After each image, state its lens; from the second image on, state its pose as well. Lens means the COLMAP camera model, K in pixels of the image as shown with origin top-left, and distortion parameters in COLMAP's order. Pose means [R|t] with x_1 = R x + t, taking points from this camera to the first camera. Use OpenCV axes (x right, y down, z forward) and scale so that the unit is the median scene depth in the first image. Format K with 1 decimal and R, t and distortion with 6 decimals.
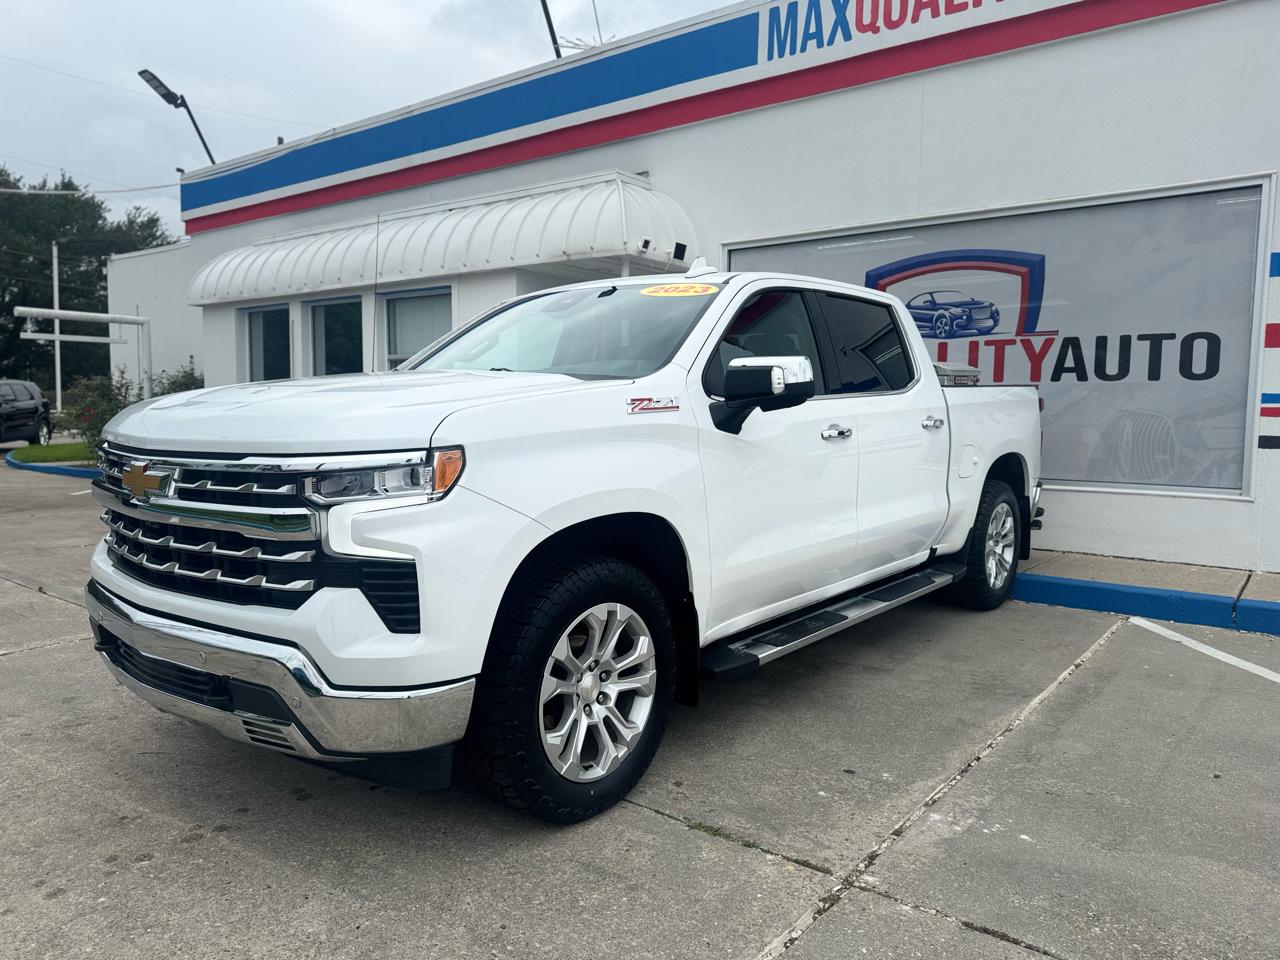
lens RADIAL K [[904.7, 0, 637.3], [0, 904.7, 481.6], [0, 0, 1]] dist [0.034176, -0.038218]
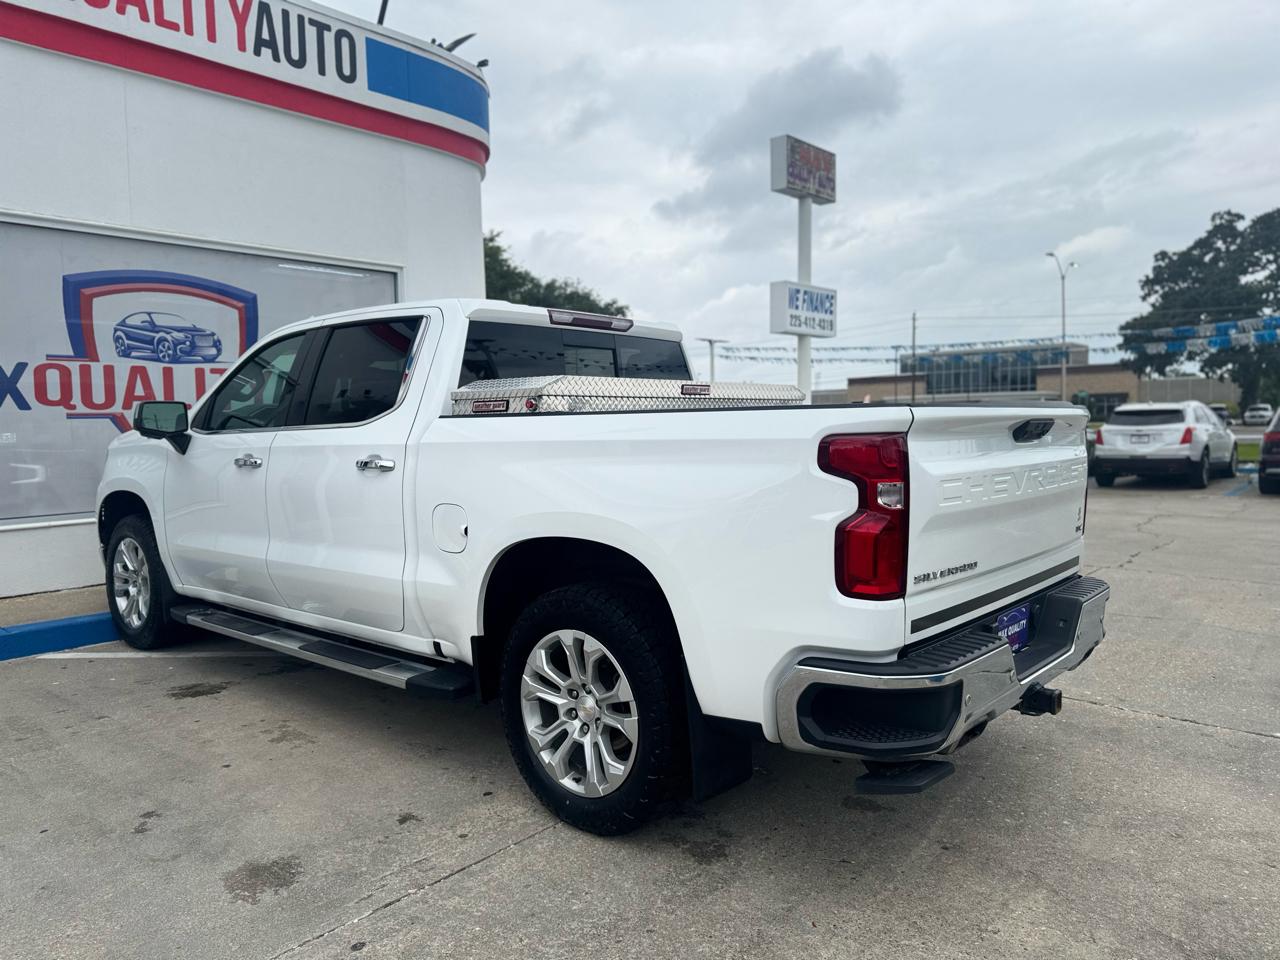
lens RADIAL K [[904.7, 0, 632.4], [0, 904.7, 480.9], [0, 0, 1]] dist [0.034176, -0.038218]
pose [[0.046047, -0.076573, 0.996000, -0.616951], [0.095168, 0.992859, 0.071932, -0.059415], [-0.994396, 0.091475, 0.053005, 0.493299]]
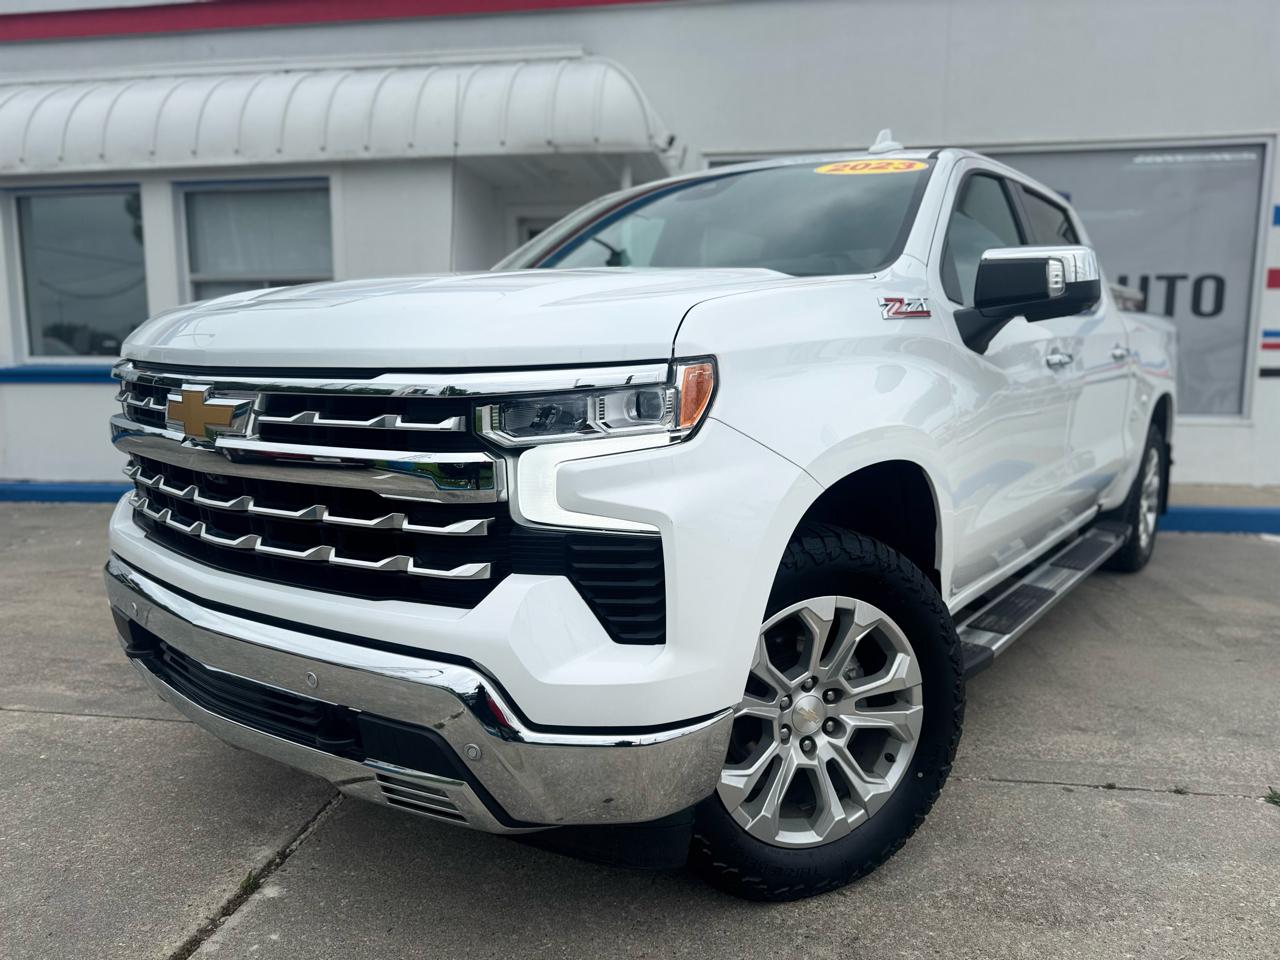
lens RADIAL K [[904.7, 0, 641.9], [0, 904.7, 486.4], [0, 0, 1]] dist [0.034176, -0.038218]
pose [[0.868038, -0.074807, 0.490830, -0.476215], [0.047540, 0.996565, 0.067811, -0.013300], [-0.494216, -0.035529, 0.868613, 0.326890]]
